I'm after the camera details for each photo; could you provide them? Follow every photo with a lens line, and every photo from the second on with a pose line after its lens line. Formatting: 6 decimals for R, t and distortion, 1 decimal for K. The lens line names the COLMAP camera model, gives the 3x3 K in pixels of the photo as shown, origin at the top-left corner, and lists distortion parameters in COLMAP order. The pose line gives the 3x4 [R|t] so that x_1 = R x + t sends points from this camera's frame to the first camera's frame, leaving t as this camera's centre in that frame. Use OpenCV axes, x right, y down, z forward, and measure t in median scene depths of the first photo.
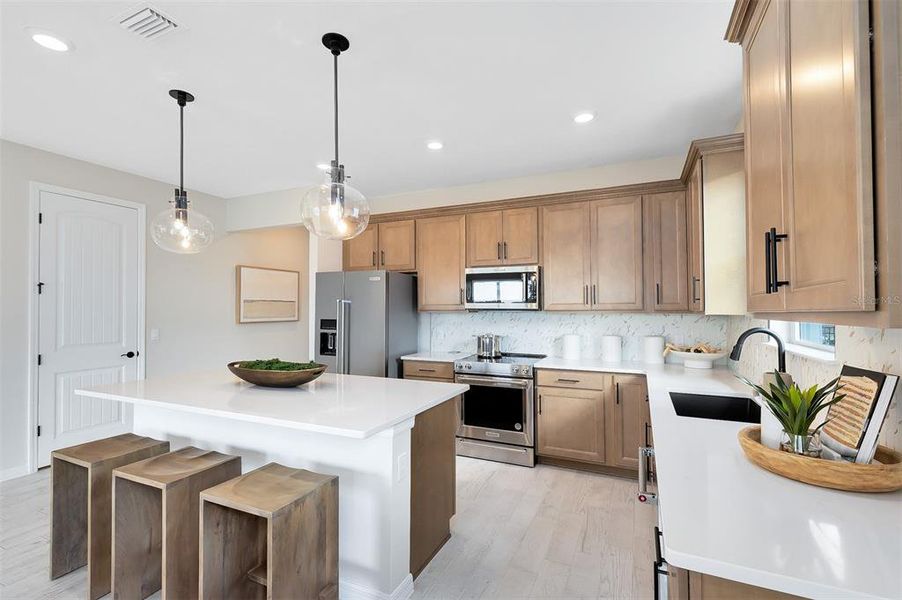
lens RADIAL K [[404.7, 0, 454.4], [0, 404.7, 301.8], [0, 0, 1]] dist [0.002700, -0.000591]
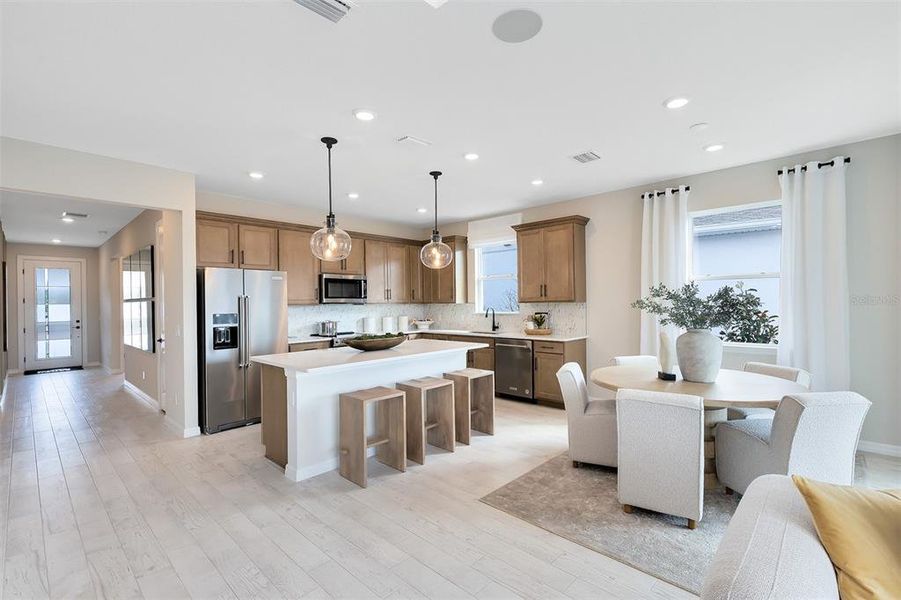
lens RADIAL K [[404.2, 0, 453.9], [0, 404.2, 301.8], [0, 0, 1]] dist [0.002700, -0.000591]
pose [[0.321684, -0.003995, 0.946839, -1.202589], [-0.005193, 0.999969, 0.005983, 0.003610], [-0.946833, -0.006842, 0.321653, 0.128221]]
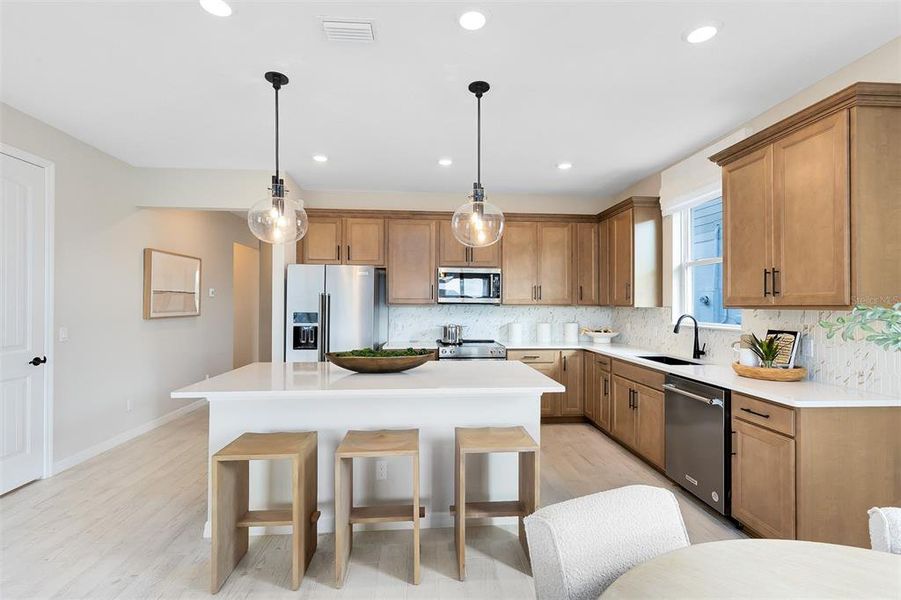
lens RADIAL K [[404.2, 0, 453.9], [0, 404.2, 301.8], [0, 0, 1]] dist [0.002700, -0.000591]
pose [[0.875187, 0.005328, 0.483756, -0.512226], [-0.012947, 0.999839, 0.012411, 0.000231], [-0.483612, -0.017126, 0.875115, -0.028925]]
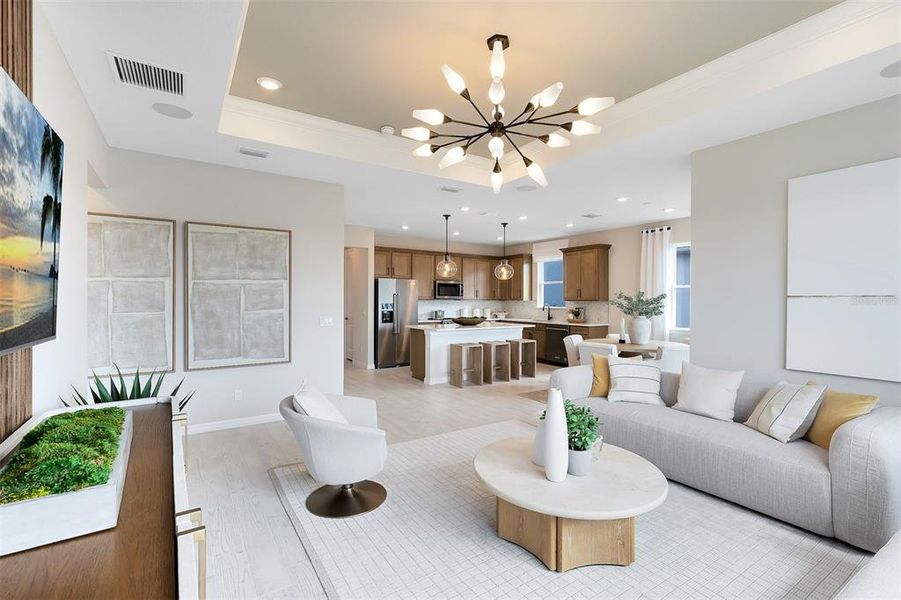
lens RADIAL K [[404.2, 0, 453.9], [0, 404.2, 301.8], [0, 0, 1]] dist [0.002700, -0.000591]
pose [[0.526277, -0.003017, 0.850308, -1.903958], [-0.020341, 0.999663, 0.016137, -0.002852], [-0.850070, -0.025789, 0.526038, -0.269199]]
